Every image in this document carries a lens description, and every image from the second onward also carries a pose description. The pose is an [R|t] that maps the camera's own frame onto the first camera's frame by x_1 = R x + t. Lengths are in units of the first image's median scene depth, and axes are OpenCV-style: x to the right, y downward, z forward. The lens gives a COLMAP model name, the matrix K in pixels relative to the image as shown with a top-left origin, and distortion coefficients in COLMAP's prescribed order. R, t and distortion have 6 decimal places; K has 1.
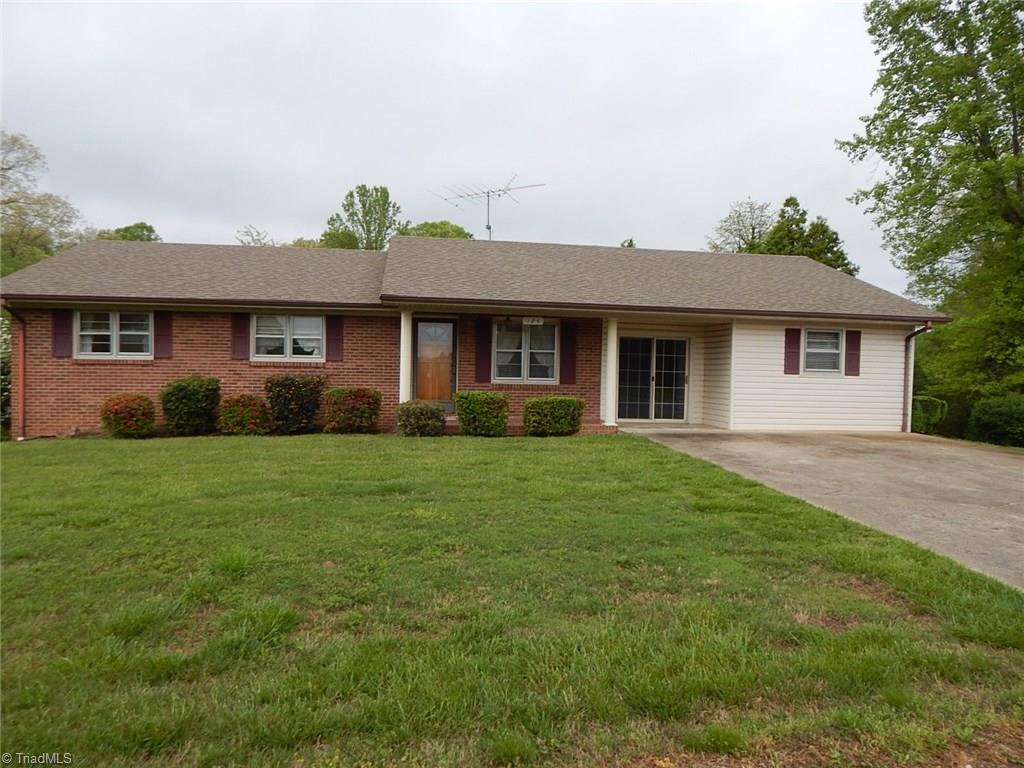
lens RADIAL K [[673.2, 0, 513.0], [0, 673.2, 388.4], [0, 0, 1]] dist [-0.008920, -0.009084]
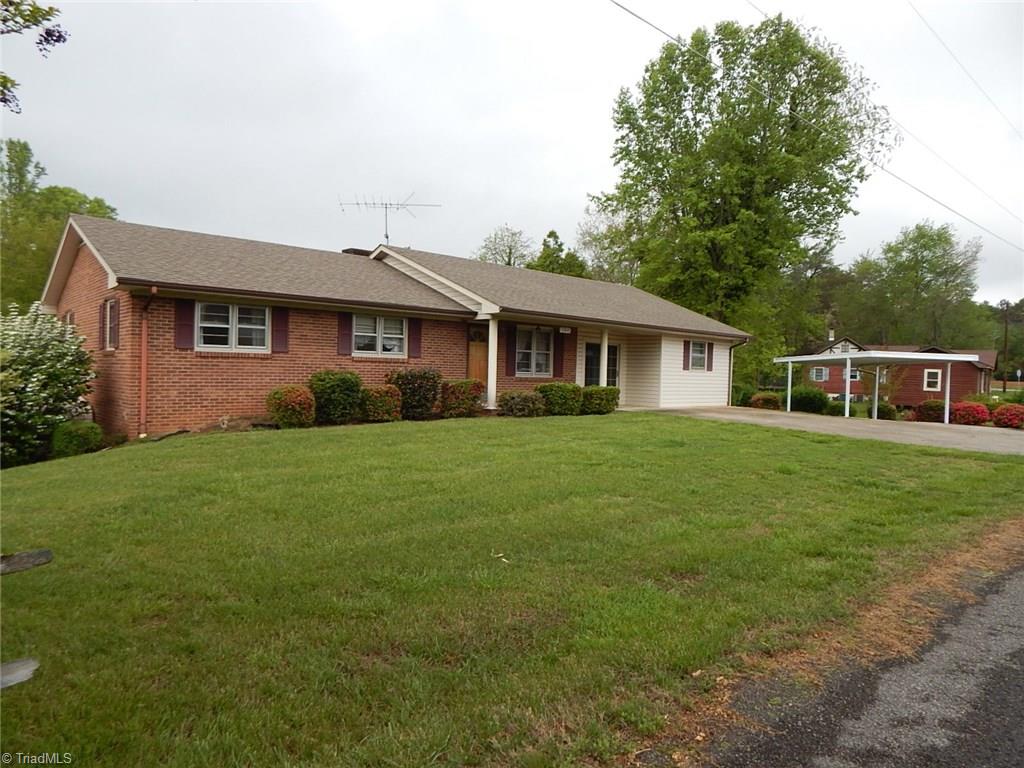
lens RADIAL K [[673.2, 0, 504.4], [0, 673.2, 381.8], [0, 0, 1]] dist [-0.008920, -0.009084]
pose [[0.831432, -0.004926, 0.555604, -0.807227], [0.001389, 0.999976, 0.006788, -0.005658], [-0.555624, -0.004872, 0.831419, -0.057323]]
